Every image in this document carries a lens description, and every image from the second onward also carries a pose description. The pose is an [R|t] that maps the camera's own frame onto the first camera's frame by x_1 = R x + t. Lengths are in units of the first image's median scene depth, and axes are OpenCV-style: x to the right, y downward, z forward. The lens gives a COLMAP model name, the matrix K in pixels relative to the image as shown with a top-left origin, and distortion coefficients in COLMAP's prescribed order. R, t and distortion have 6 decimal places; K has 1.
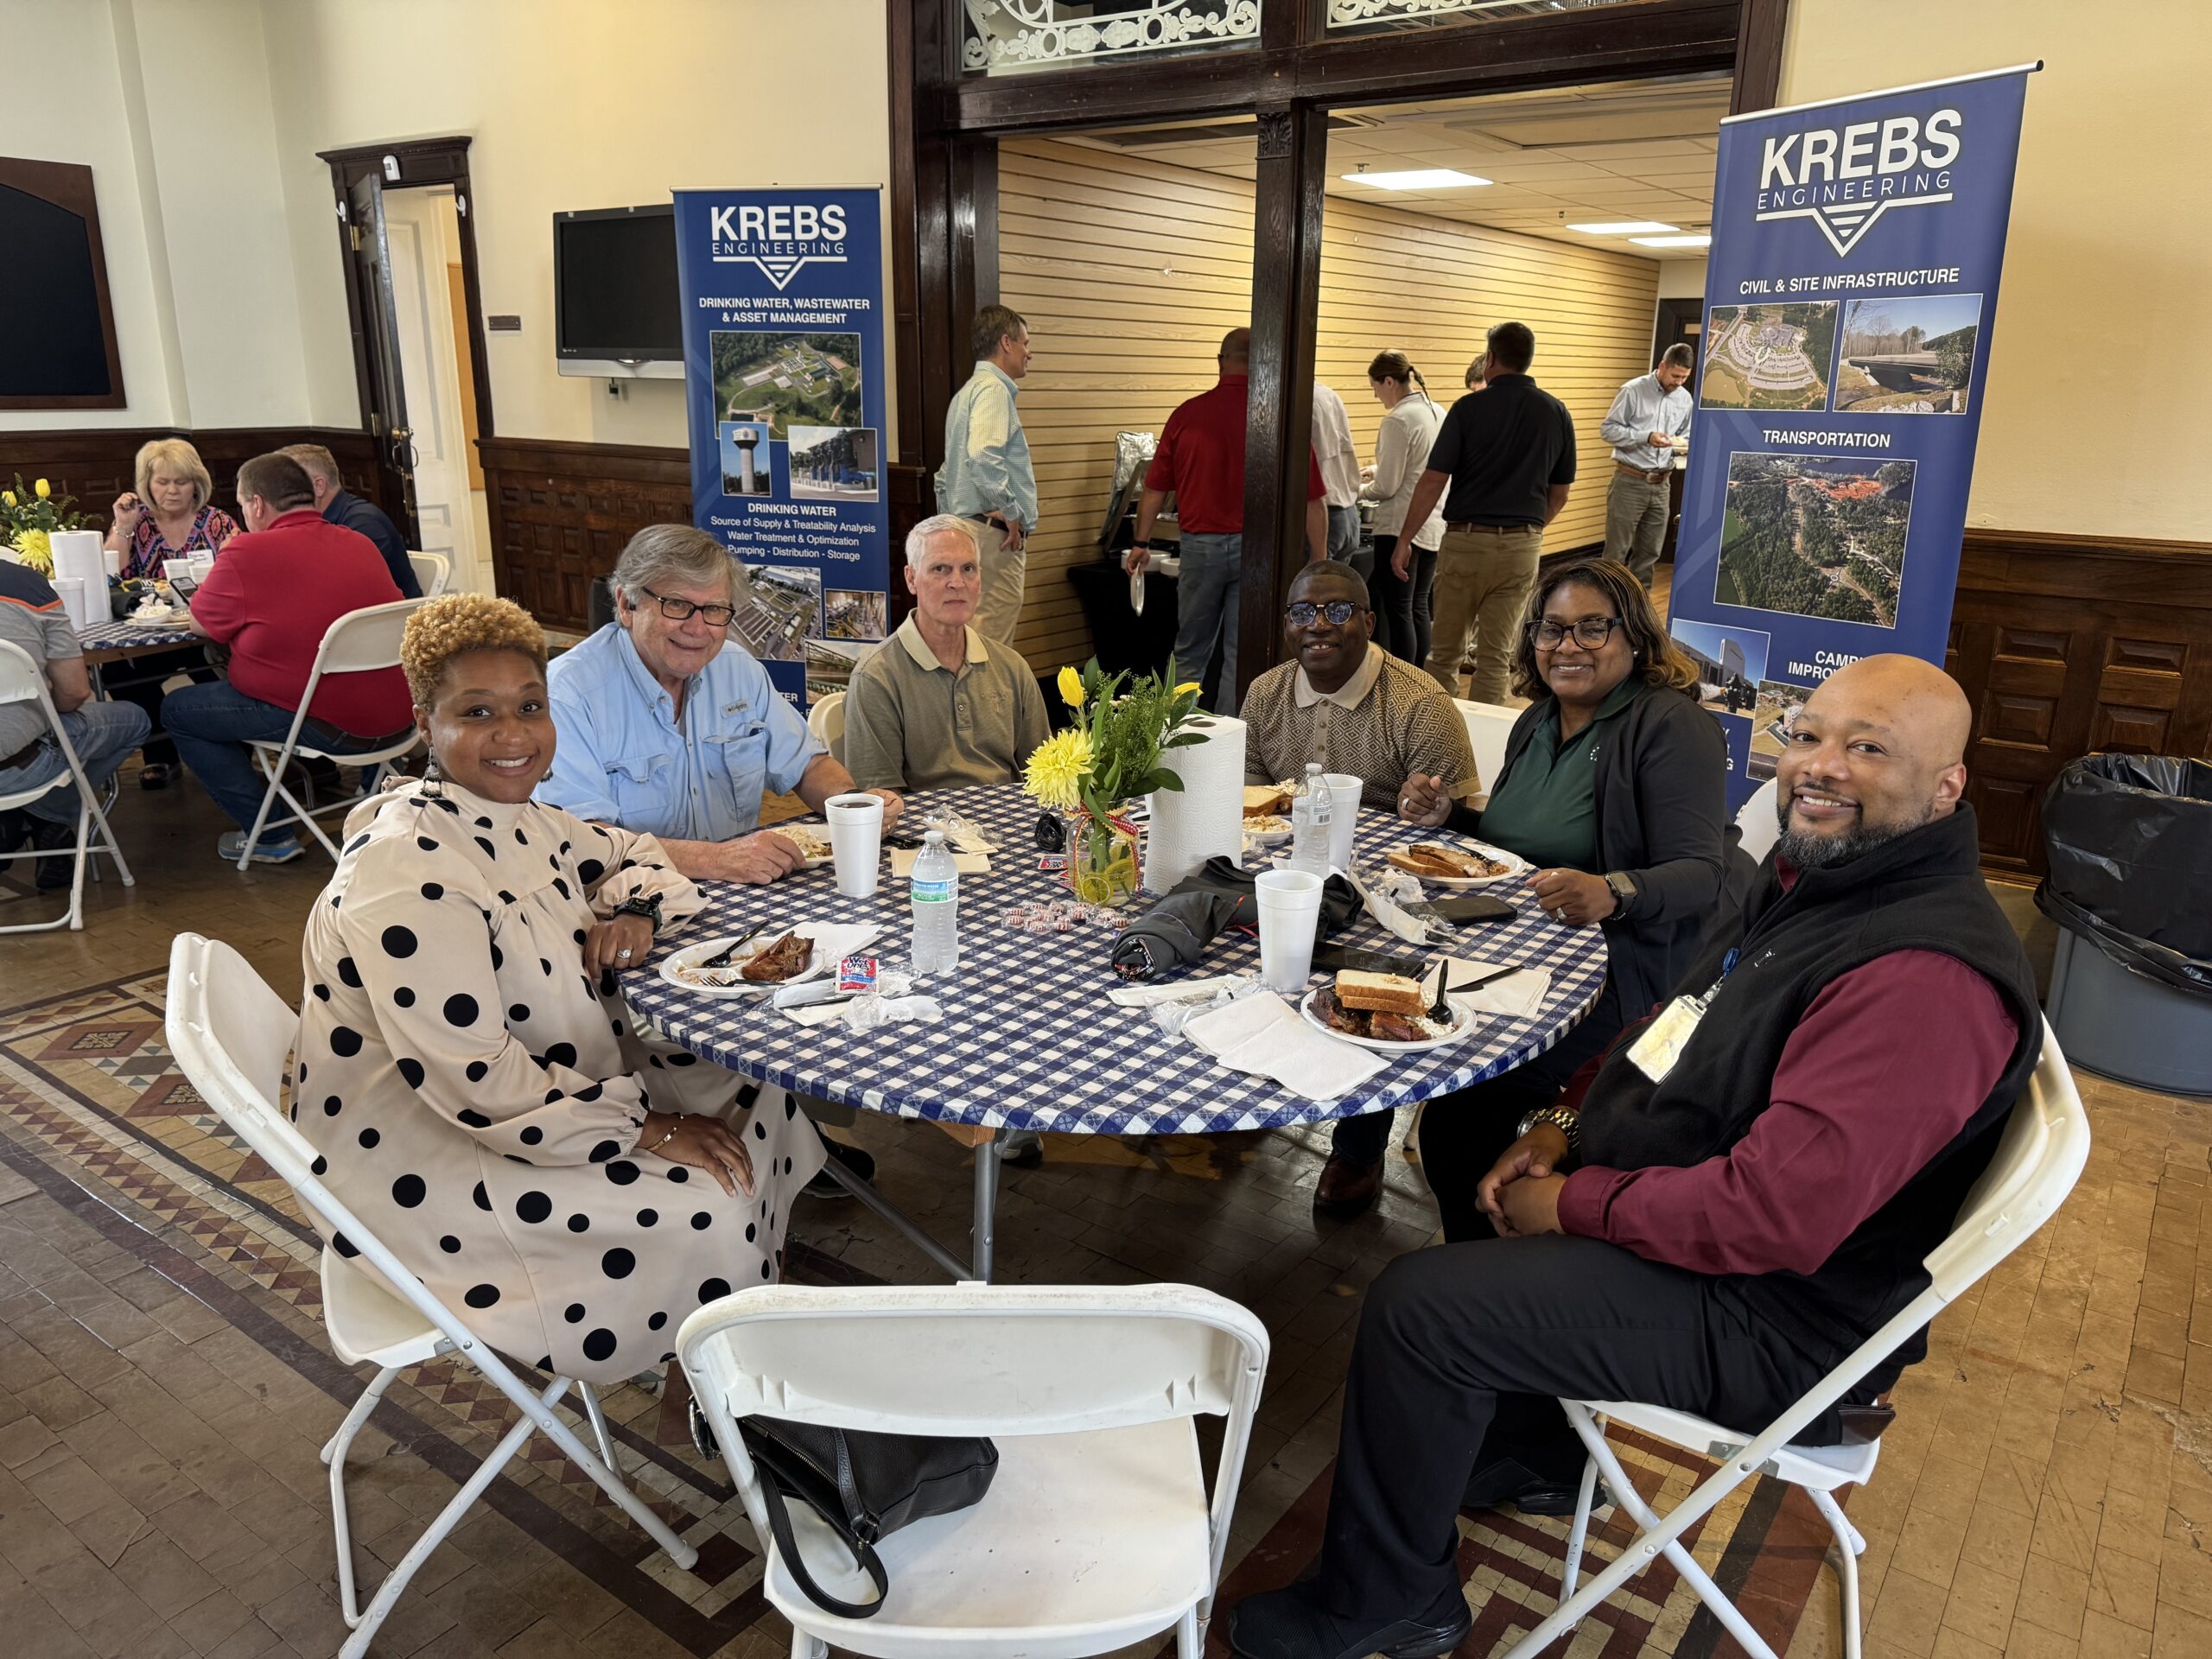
lens RADIAL K [[1594.6, 0, 1102.4], [0, 1594.6, 796.8], [0, 0, 1]] dist [0.046758, -0.002161]
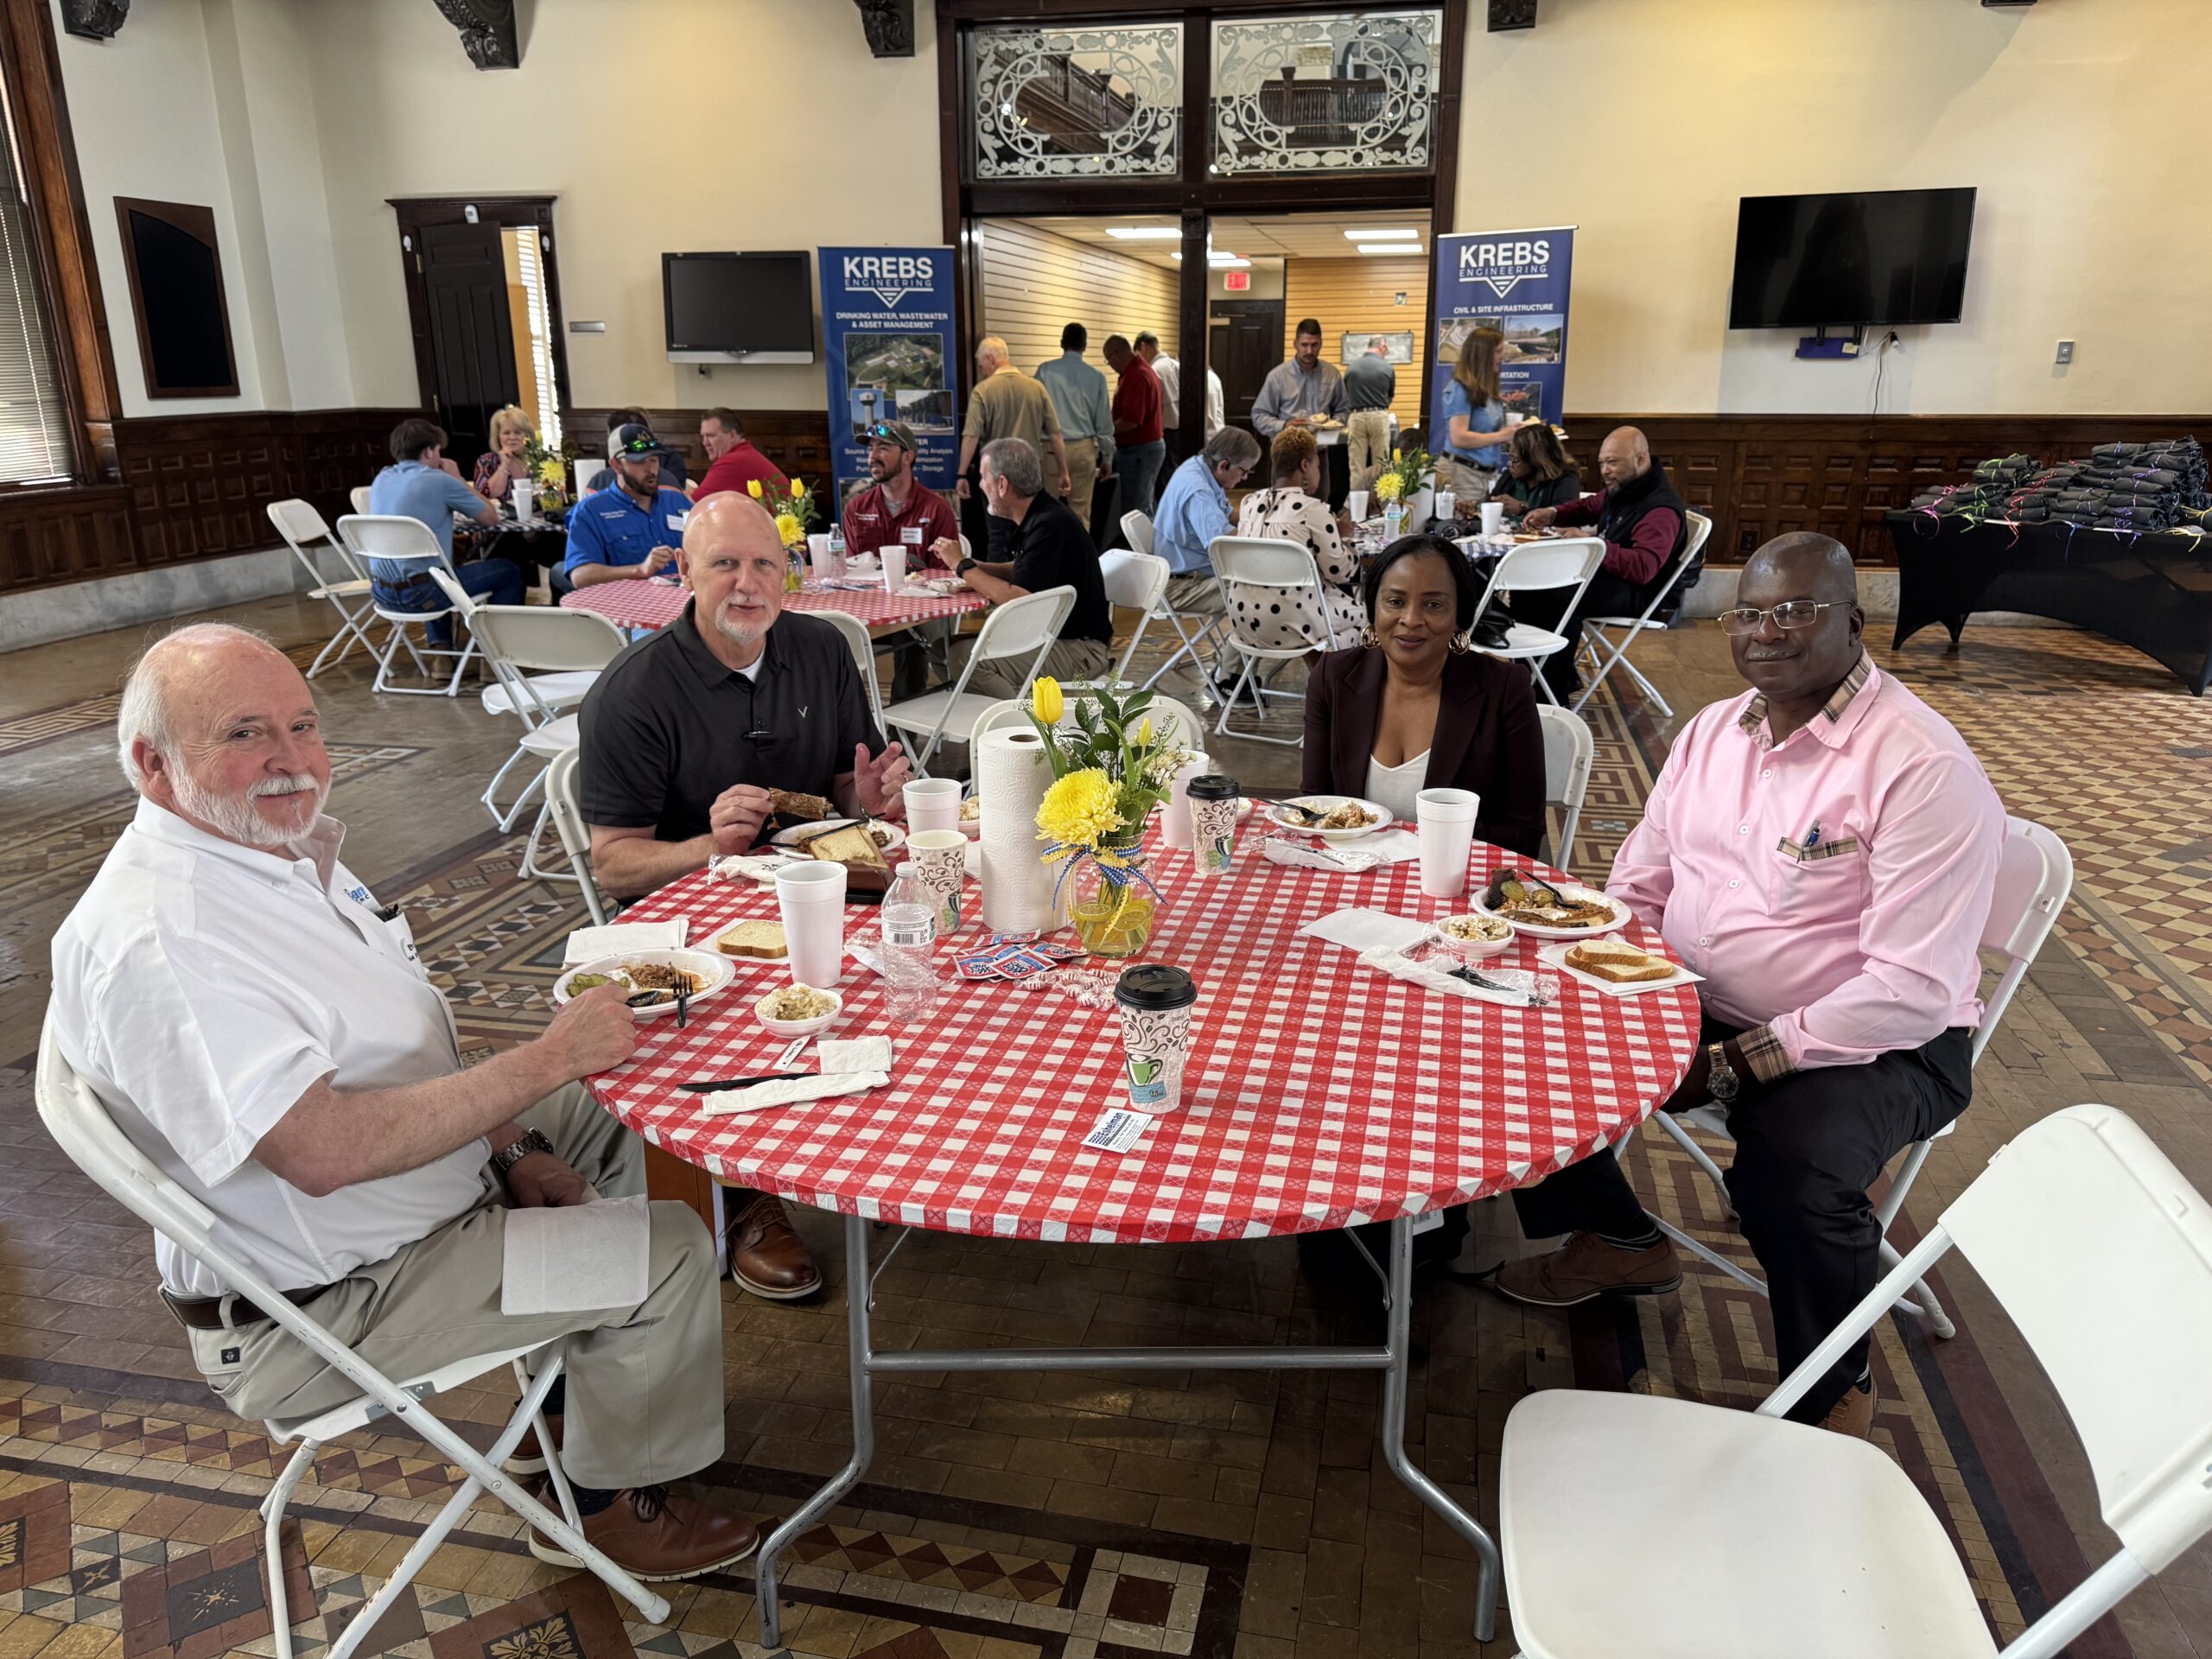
lens RADIAL K [[1633.1, 0, 1106.0], [0, 1633.1, 829.5], [0, 0, 1]] dist [0.078749, -0.050413]
pose [[0.914022, -0.125202, 0.385861, -0.723765], [0.119395, 0.992077, 0.039082, 0.181413], [-0.387698, 0.010348, 0.921729, -0.657408]]
